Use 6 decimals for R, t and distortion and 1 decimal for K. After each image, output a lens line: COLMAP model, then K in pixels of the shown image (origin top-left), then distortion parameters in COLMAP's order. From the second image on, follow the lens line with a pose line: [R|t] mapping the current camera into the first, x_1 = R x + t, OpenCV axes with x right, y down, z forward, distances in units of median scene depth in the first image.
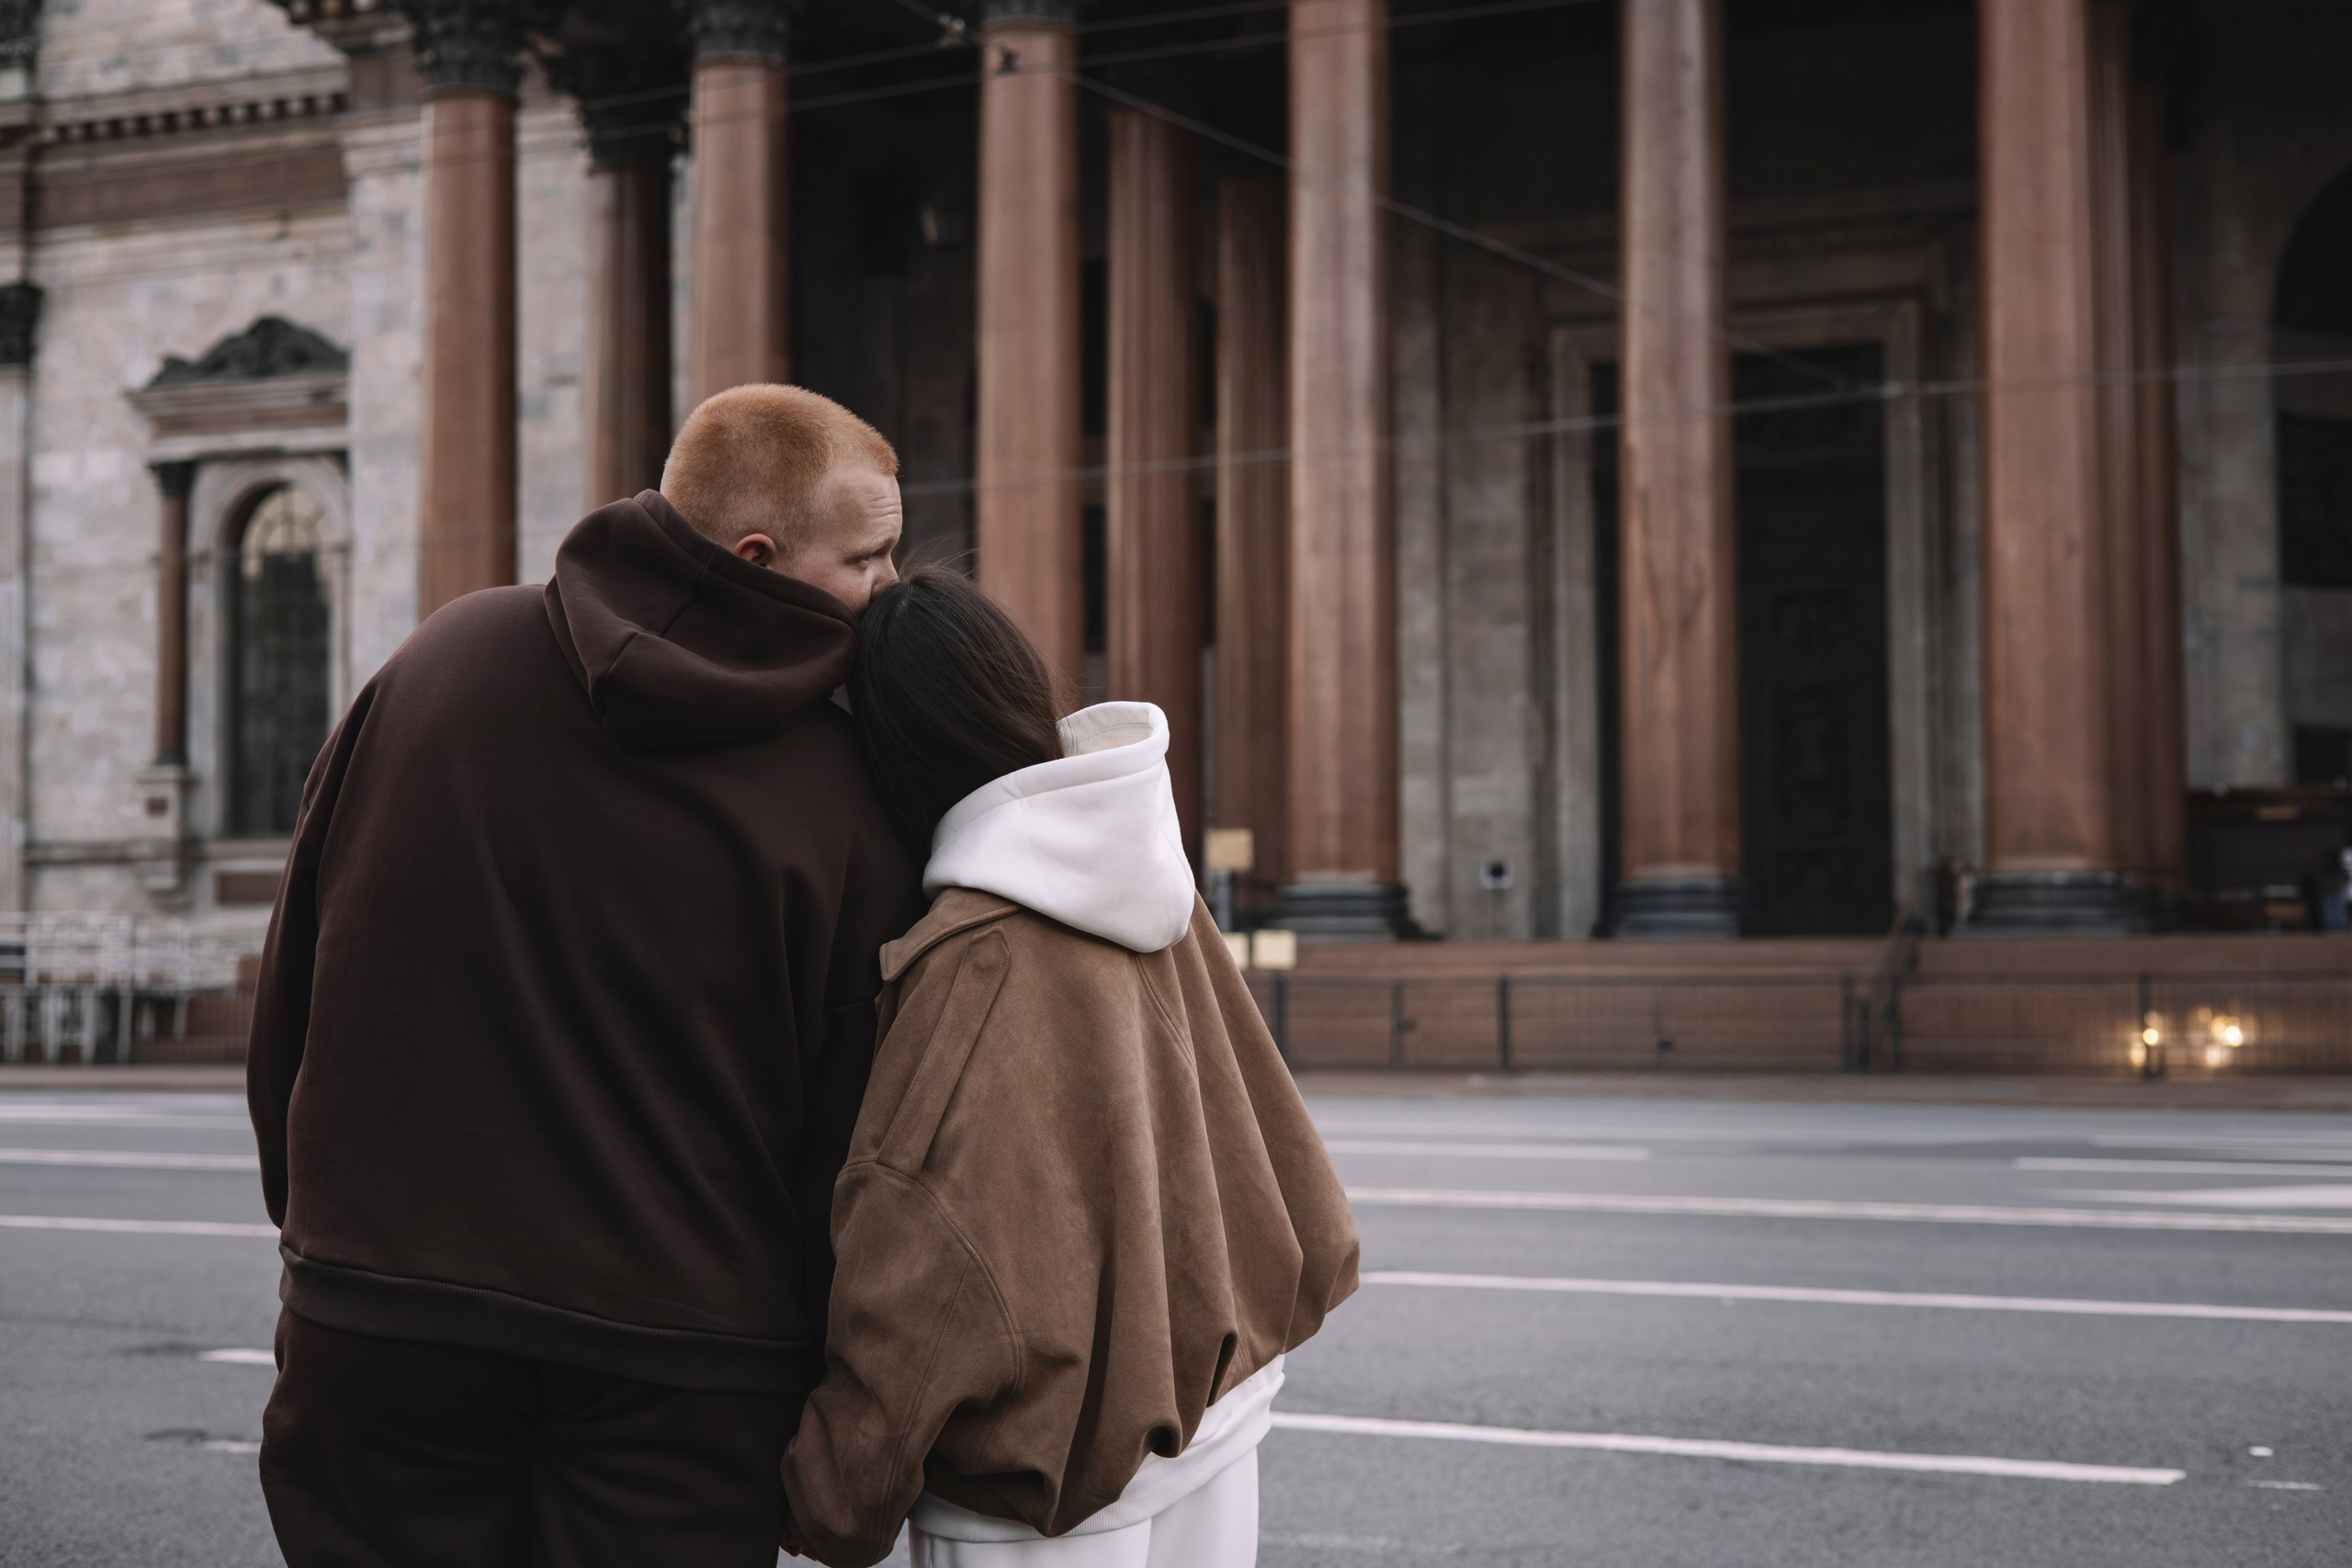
lens RADIAL K [[3317.3, 0, 1184.4], [0, 3317.3, 774.0], [0, 0, 1]] dist [0.027612, -0.176856]
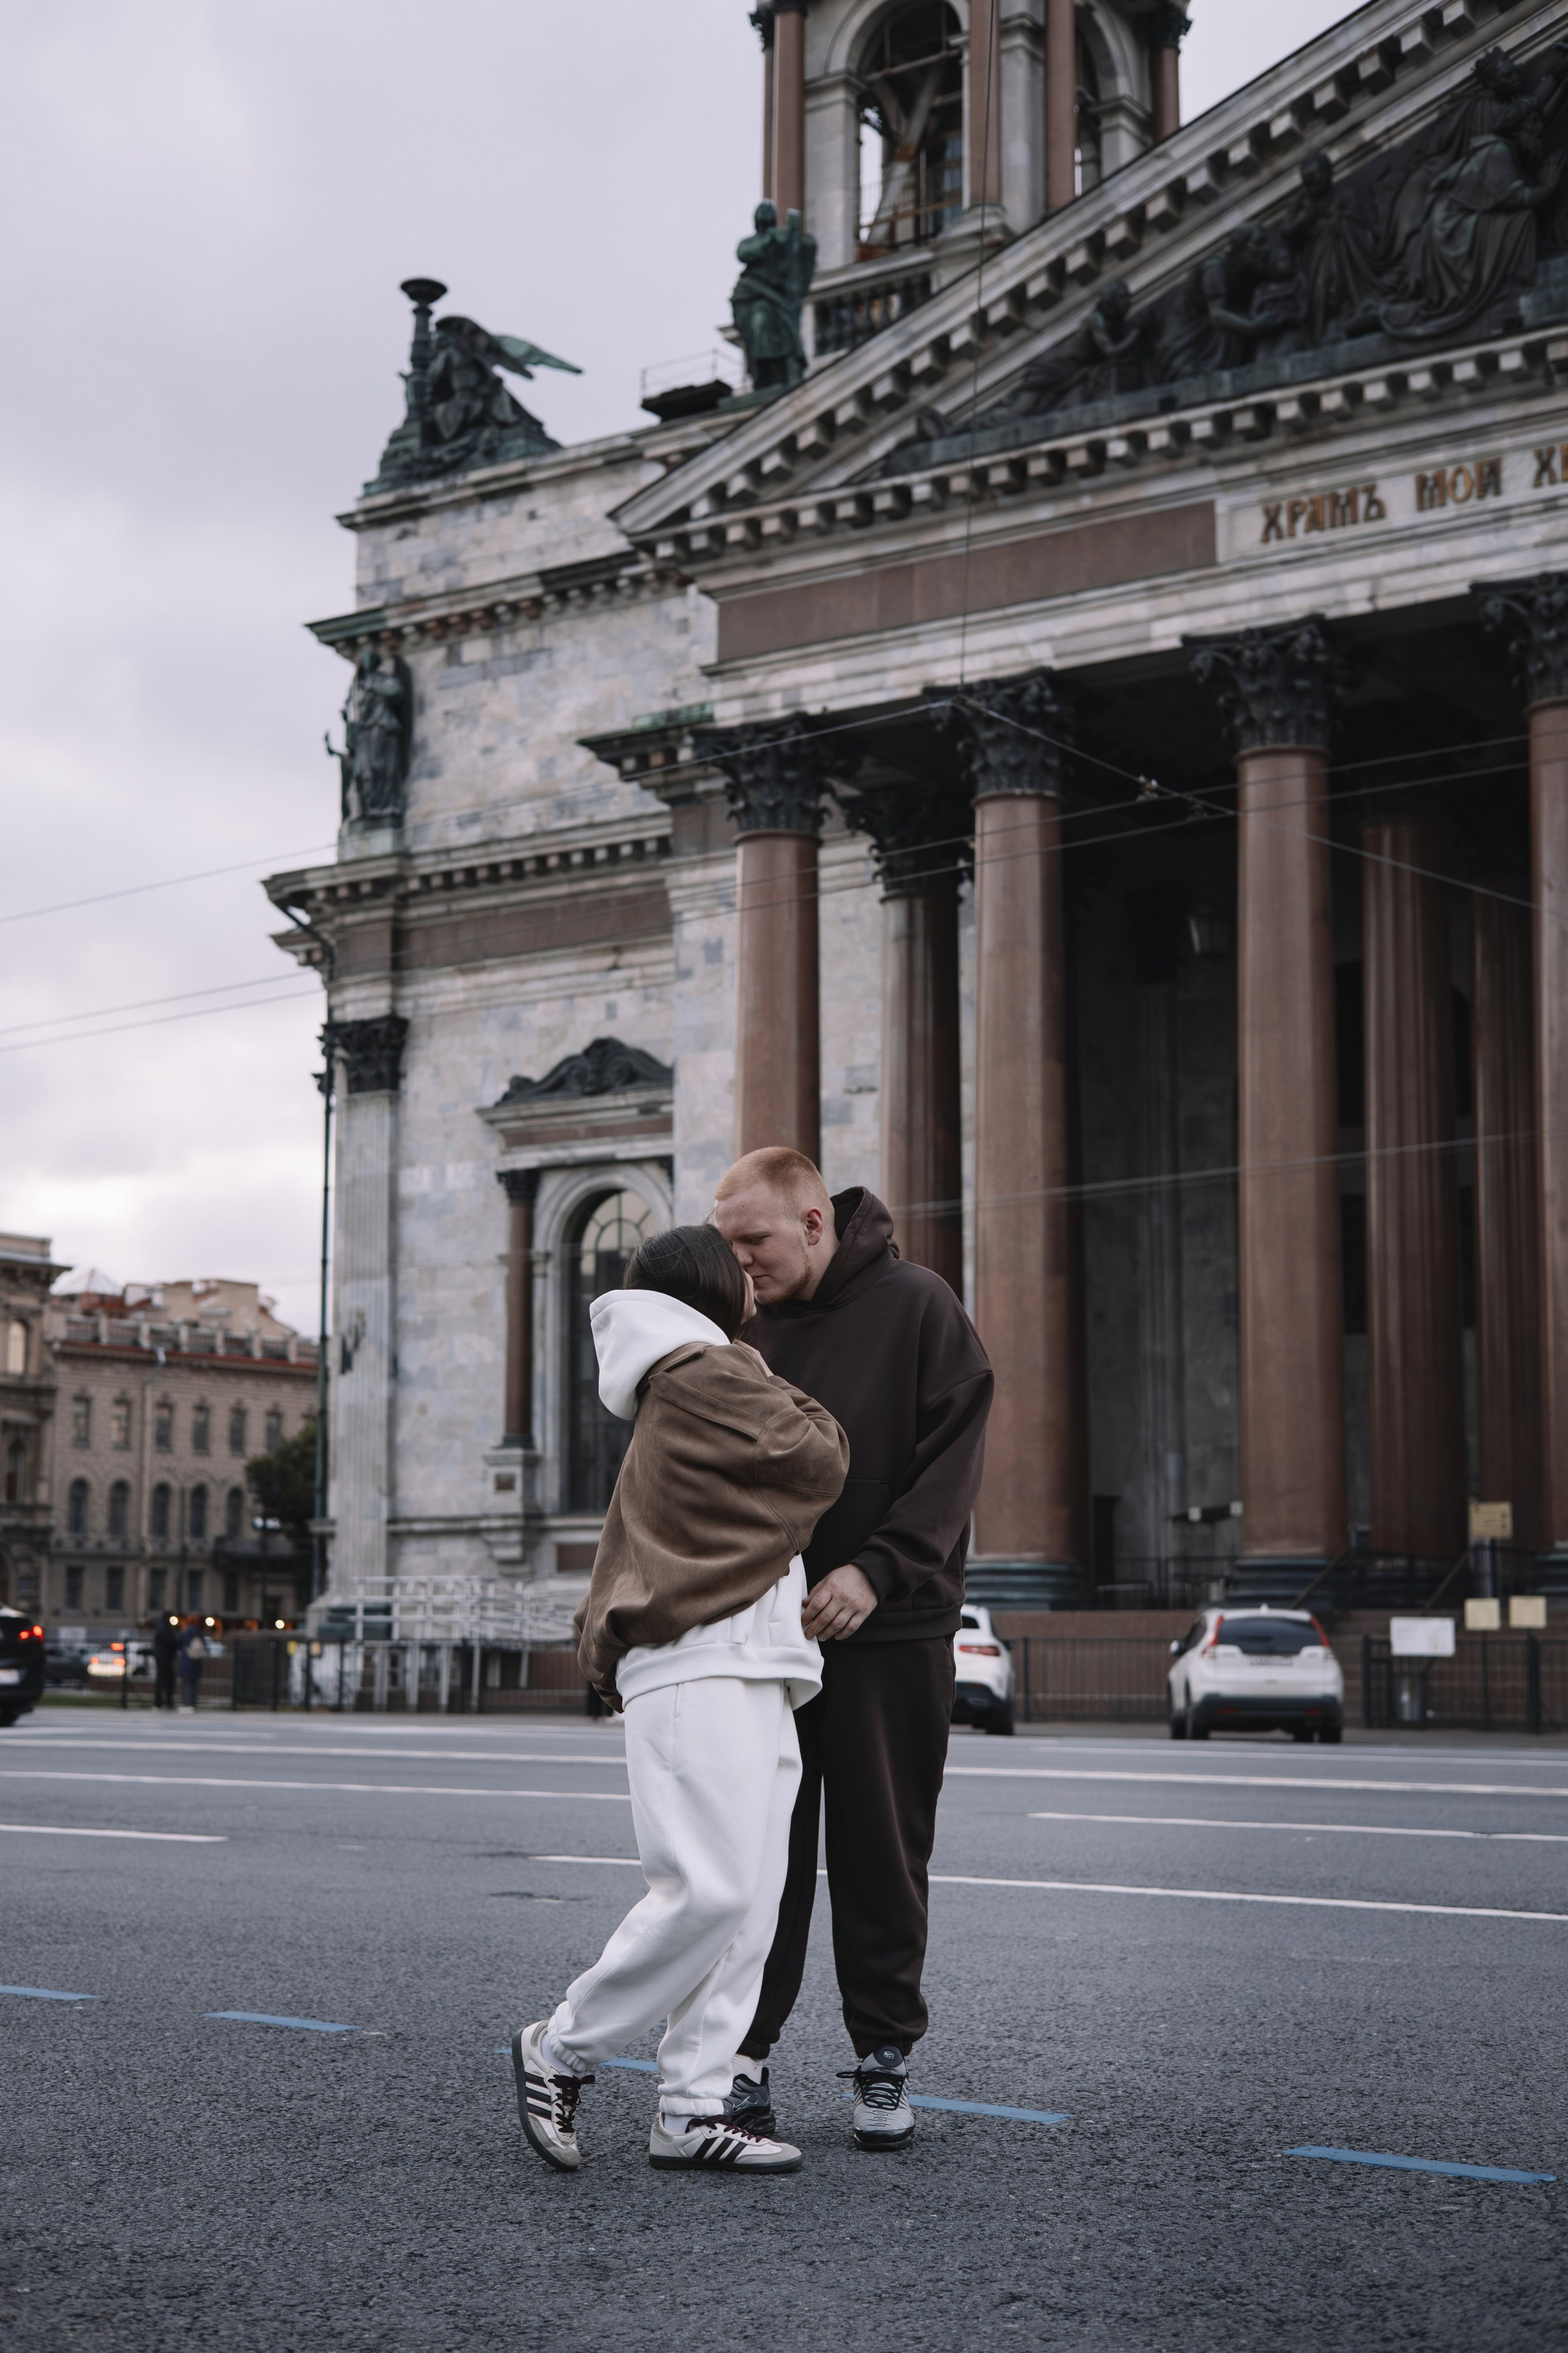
lens RADIAL K [[3318.8, 0, 804.9], [0, 3318.8, 1206.1], [0, 0, 1]] dist [0.027612, -0.176856]
pose [[0.977890, -0.020320, -0.208131, 0.020808], [0.003595, 0.996754, -0.080423, 0.007514], [0.209090, 0.077897, 0.974789, -0.065044]]
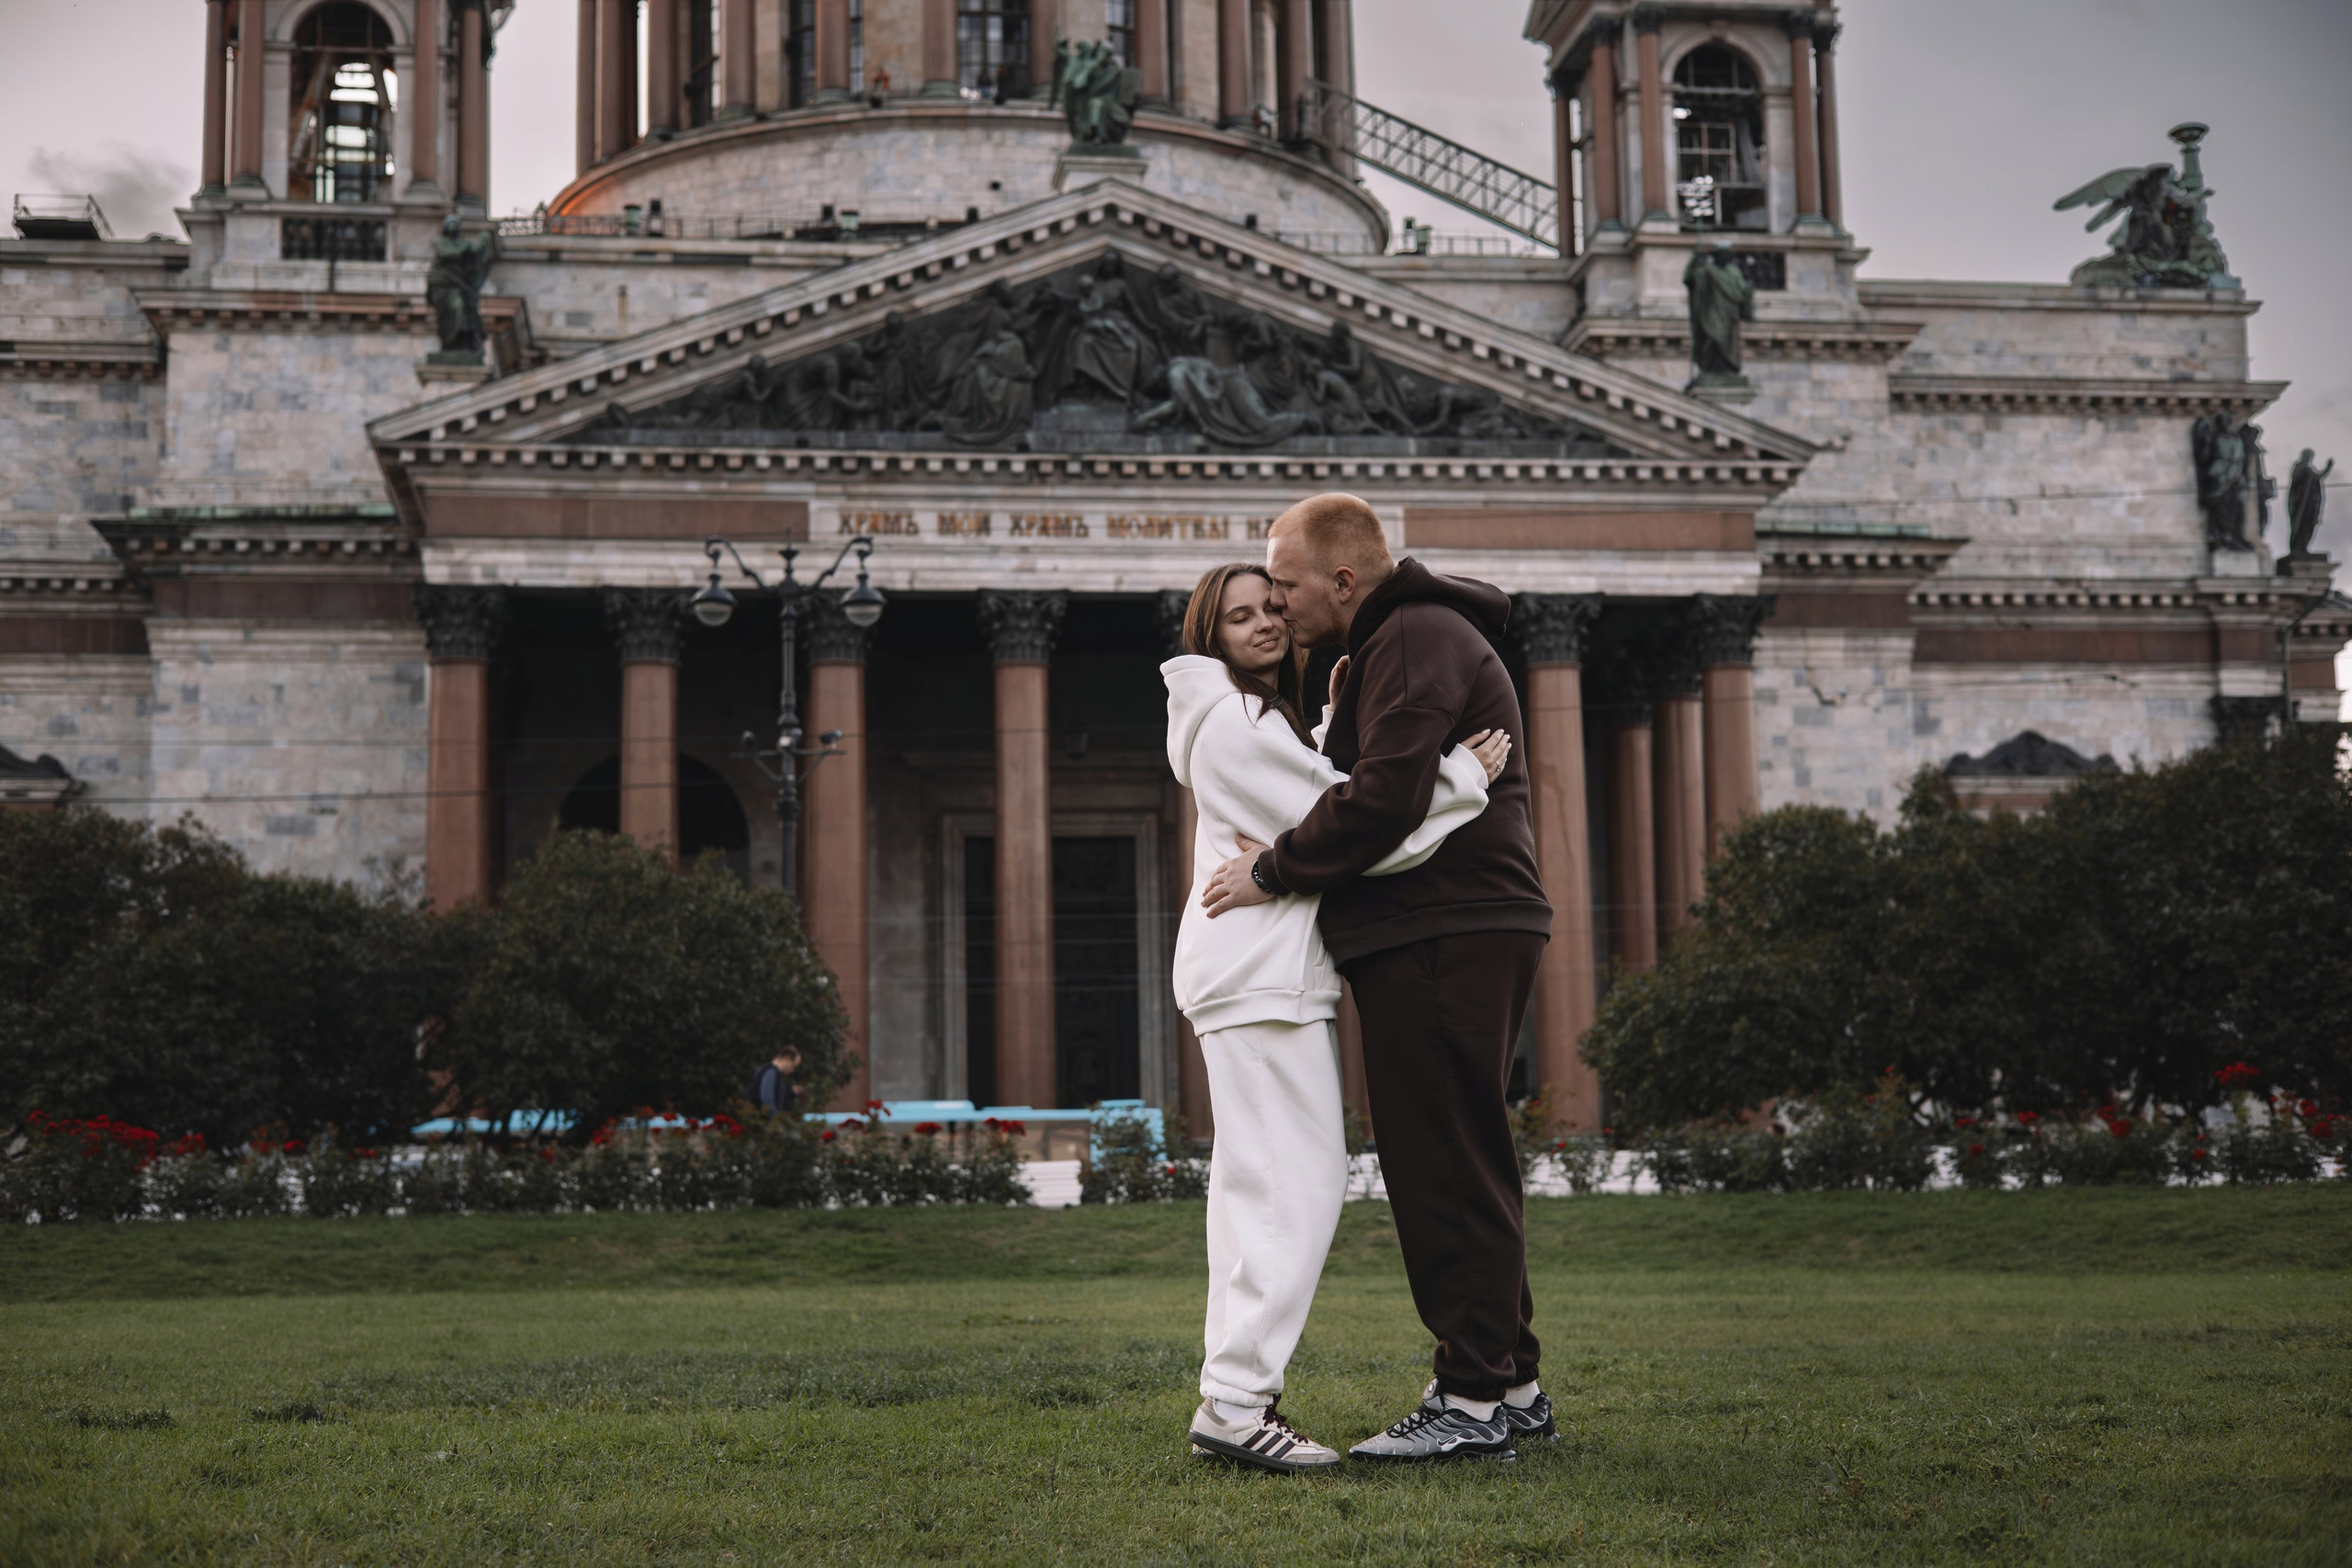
lens RADIAL K [[3317.3, 0, 1184.4], [0, 3317.3, 774.0], [0, 0, 1]] dist [0.027612, -0.176856]
pose [[0.857053, 0.056280, 0.512145, -0.645773], [-0.013472, 0.996124, -0.086921, -0.009934], [-0.515052, 0.067596, 0.854490, -0.502229]]
